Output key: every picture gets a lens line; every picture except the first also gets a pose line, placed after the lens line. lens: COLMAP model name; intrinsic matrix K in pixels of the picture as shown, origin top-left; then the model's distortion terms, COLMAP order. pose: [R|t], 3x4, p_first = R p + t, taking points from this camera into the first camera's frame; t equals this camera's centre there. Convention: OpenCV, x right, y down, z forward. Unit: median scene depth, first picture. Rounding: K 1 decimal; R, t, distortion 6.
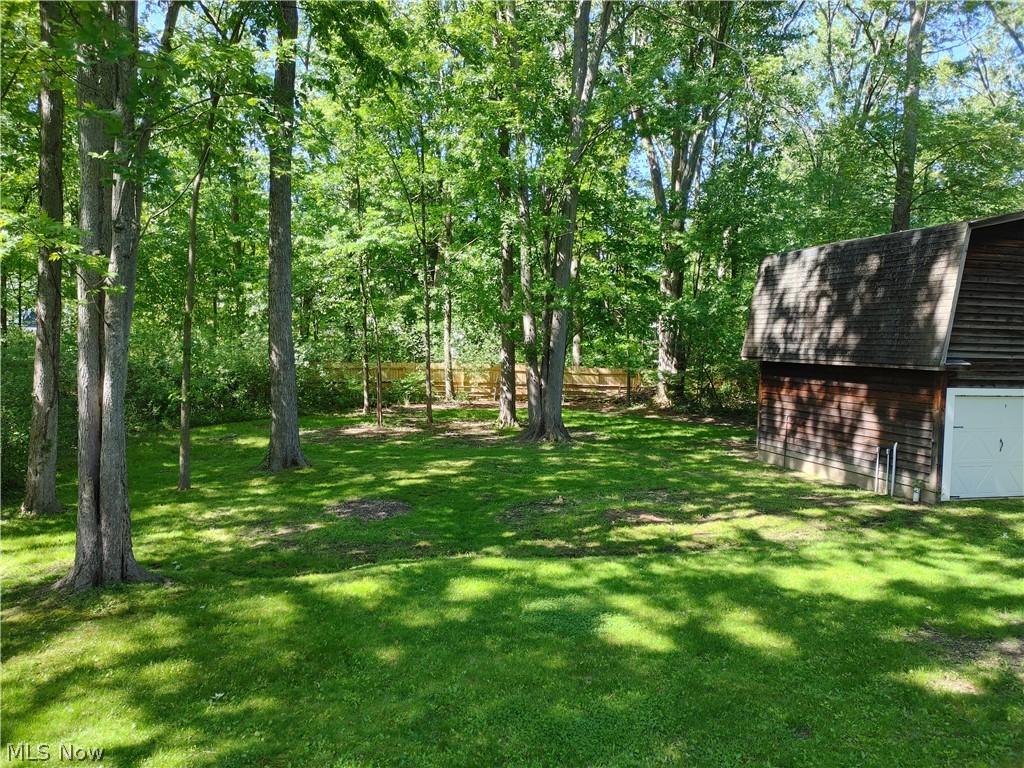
lens RADIAL K [[802.0, 0, 512.0], [0, 802.0, 384.0], [0, 0, 1]] dist [0.046082, -0.000518]
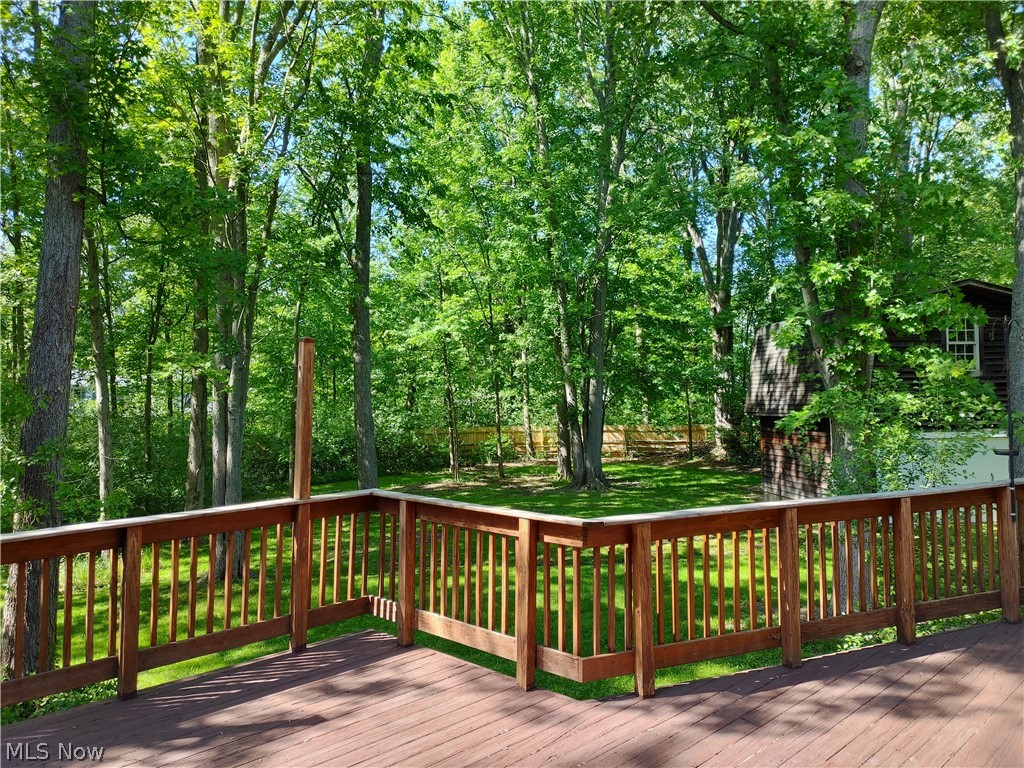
lens RADIAL K [[802.0, 0, 512.0], [0, 802.0, 384.0], [0, 0, 1]] dist [0.046082, -0.000518]
pose [[0.987035, -0.044089, -0.154329, 0.133297], [0.032167, 0.996362, -0.078912, 0.006410], [0.157247, 0.072925, 0.984863, -0.215103]]
